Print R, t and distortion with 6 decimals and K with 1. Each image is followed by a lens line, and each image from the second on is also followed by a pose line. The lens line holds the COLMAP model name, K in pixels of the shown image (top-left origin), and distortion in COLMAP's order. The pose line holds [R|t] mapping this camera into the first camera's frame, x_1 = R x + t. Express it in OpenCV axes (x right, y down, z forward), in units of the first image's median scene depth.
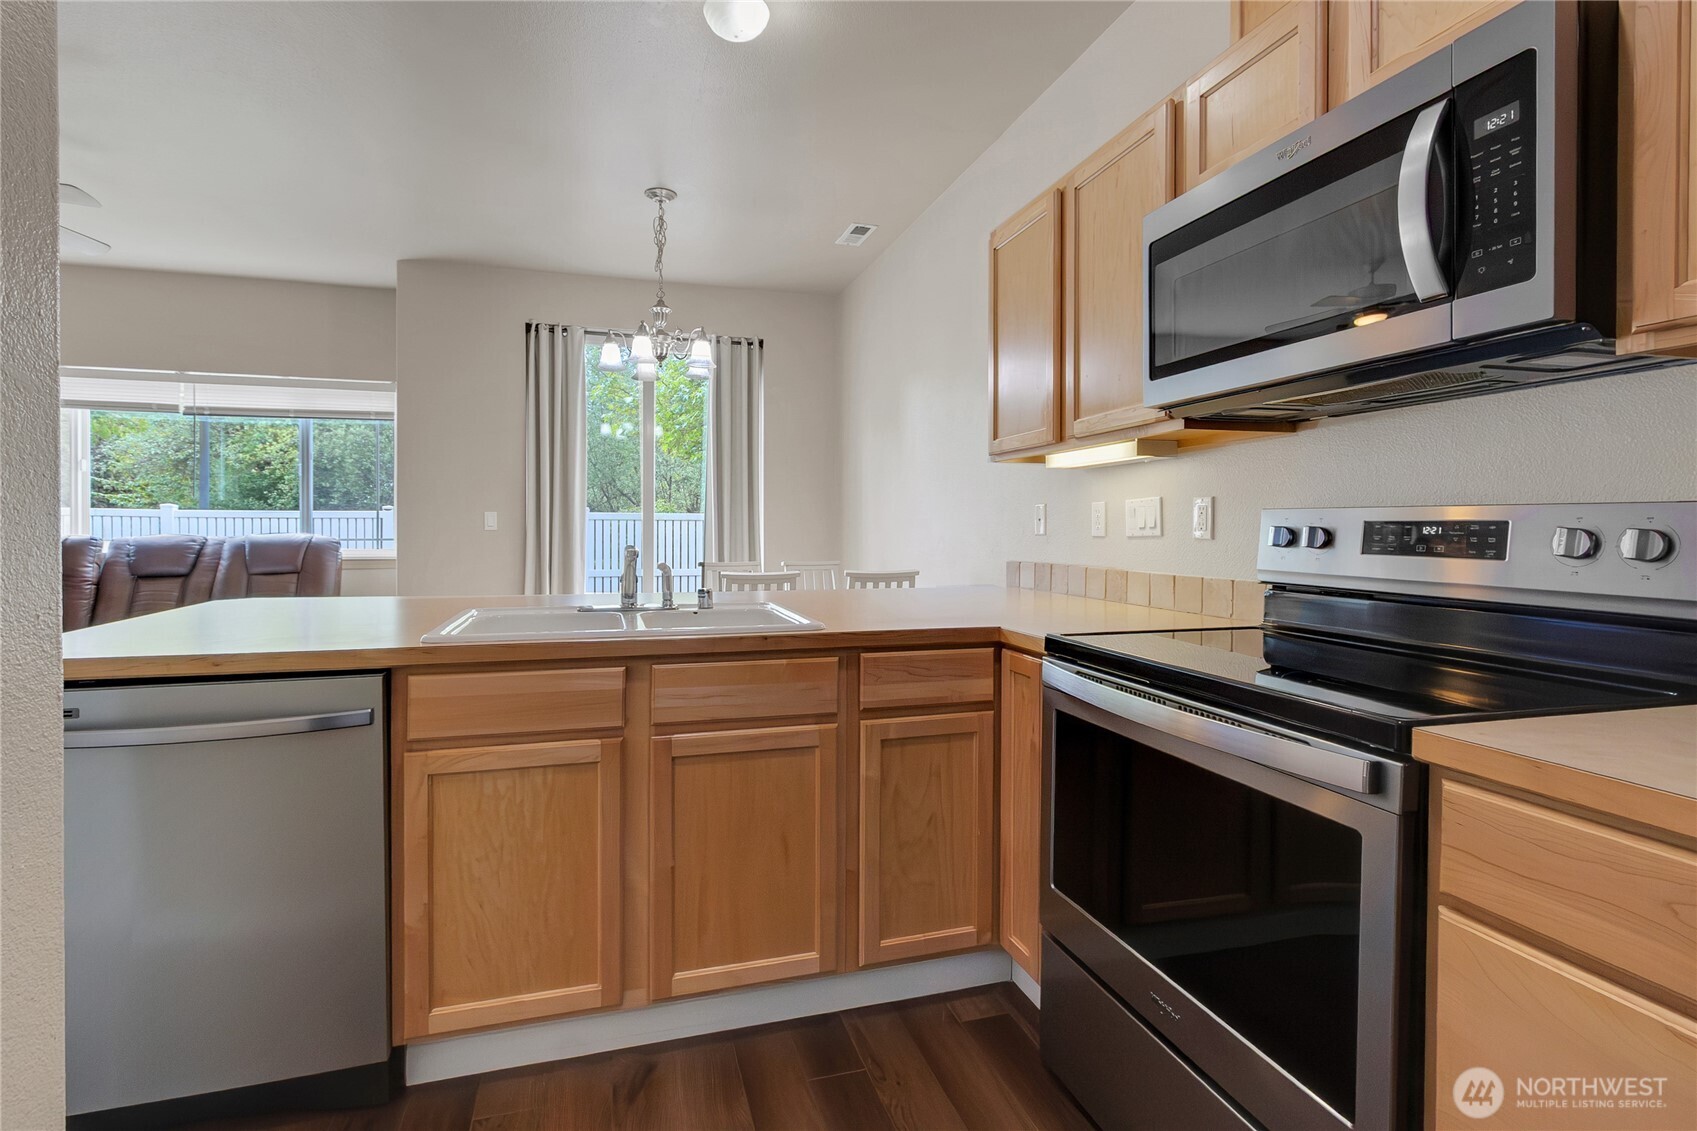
lens RADIAL K [[798.2, 0, 823.6], [0, 798.2, 546.1], [0, 0, 1]] dist [-0.023595, -0.000286]
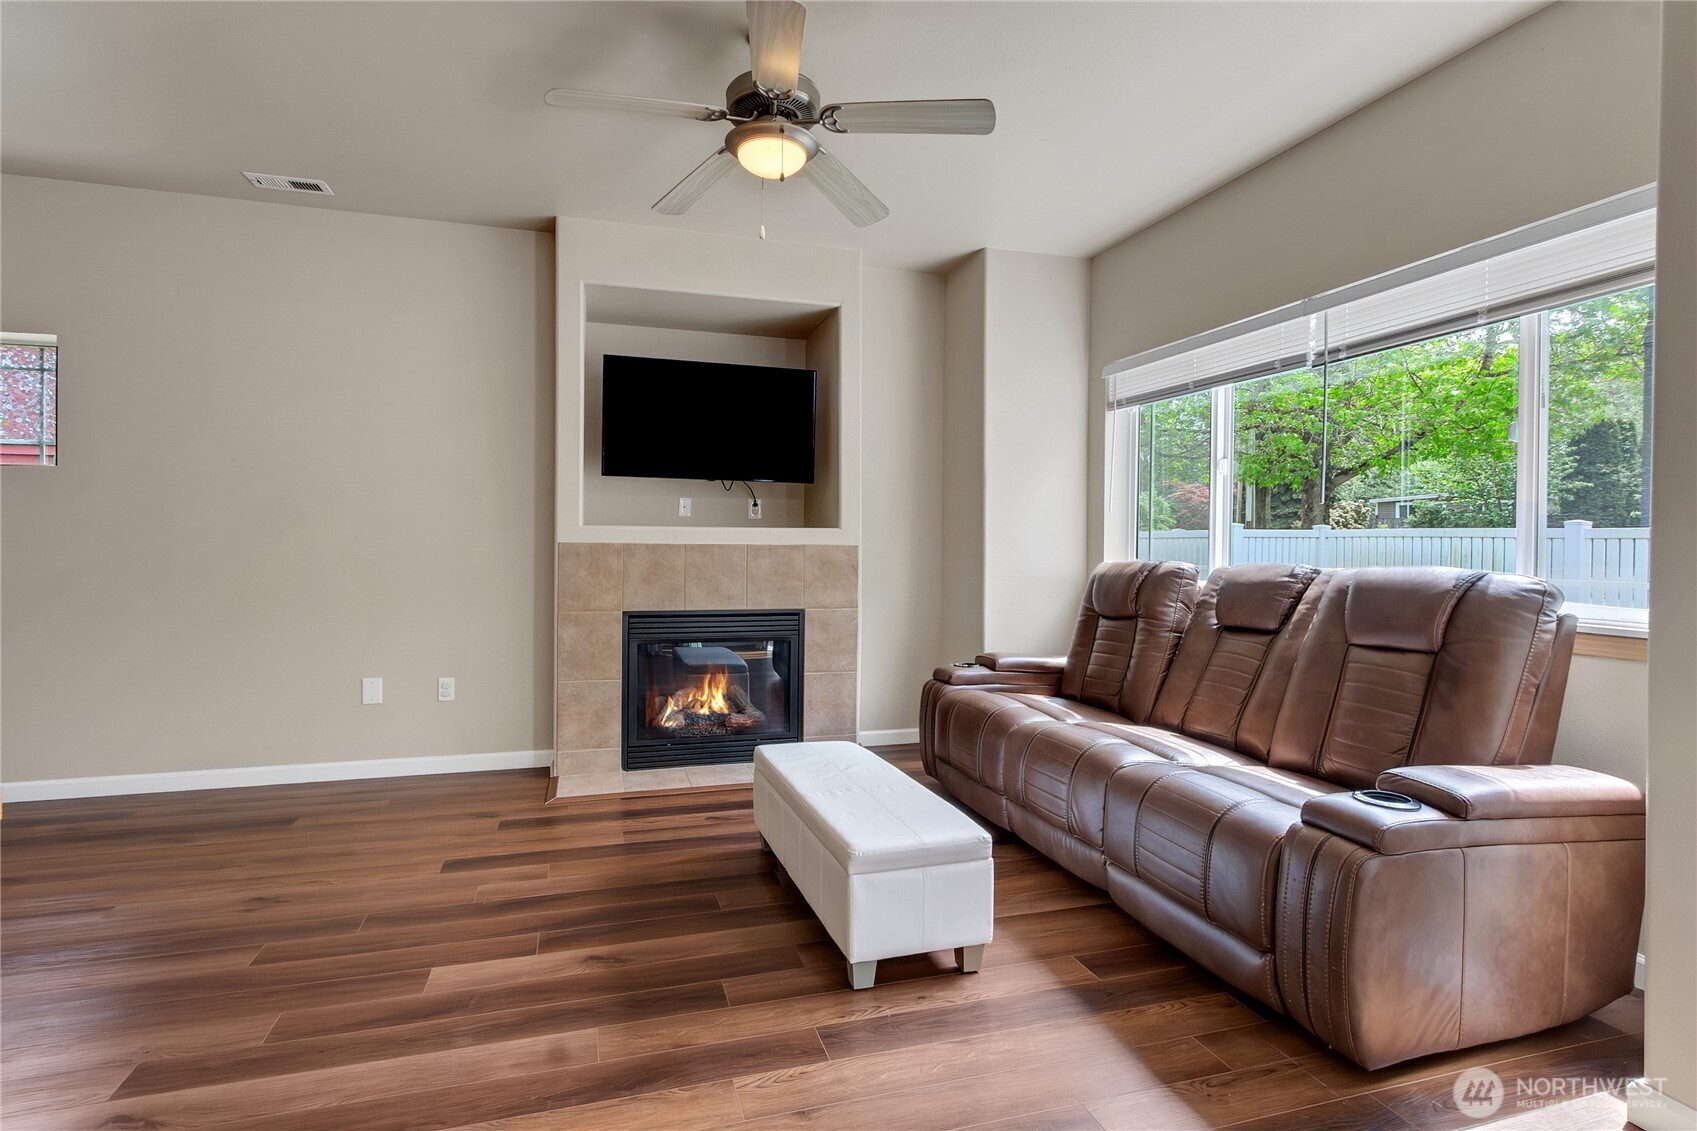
lens RADIAL K [[810.9, 0, 848.6], [0, 810.9, 555.7], [0, 0, 1]] dist [0.012930, 0.000043]
pose [[0.050143, 0.008594, -0.998705, -0.264020], [-0.029021, 0.999553, 0.007144, -0.020610], [0.998320, 0.028625, 0.050370, 0.798496]]
